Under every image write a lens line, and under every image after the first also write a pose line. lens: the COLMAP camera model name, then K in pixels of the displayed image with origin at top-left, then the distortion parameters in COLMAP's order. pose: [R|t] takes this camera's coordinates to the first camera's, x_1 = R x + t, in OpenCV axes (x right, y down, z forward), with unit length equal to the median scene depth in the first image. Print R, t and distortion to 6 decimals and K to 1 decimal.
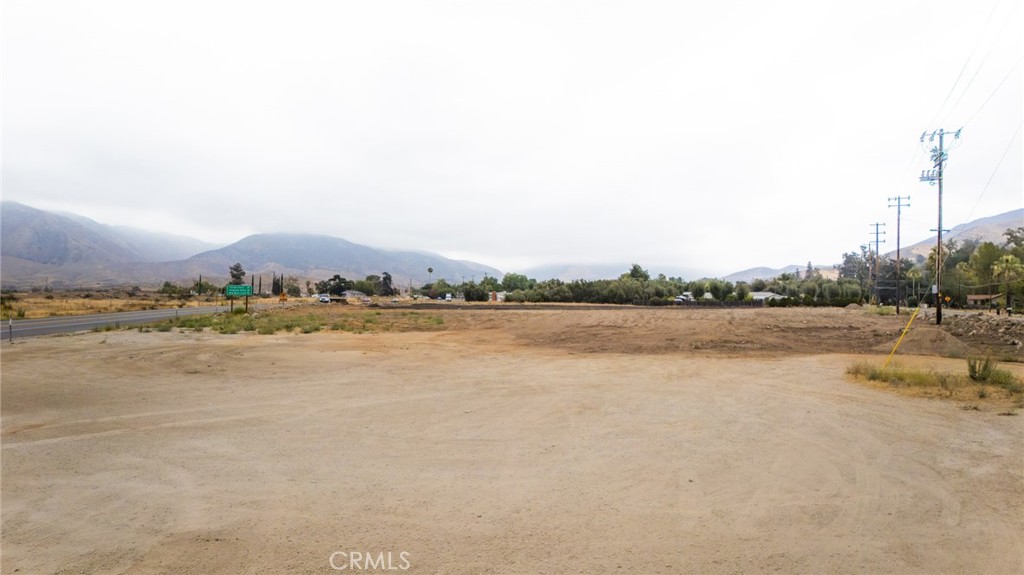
lens RADIAL K [[748.4, 0, 512.0], [0, 748.4, 287.5], [0, 0, 1]] dist [0.096534, -0.123824]
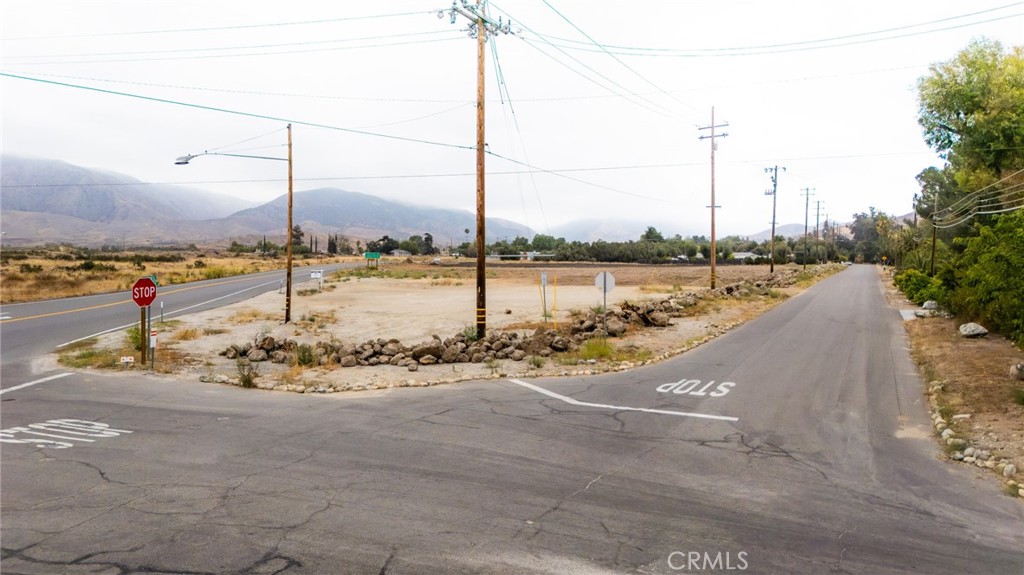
lens RADIAL K [[748.4, 0, 512.0], [0, 748.4, 287.5], [0, 0, 1]] dist [0.096534, -0.123824]
pose [[0.999139, 0.001991, -0.041446, 0.003015], [0.000392, 0.998351, 0.057400, -0.003606], [0.041492, -0.057366, 0.997491, -0.110195]]
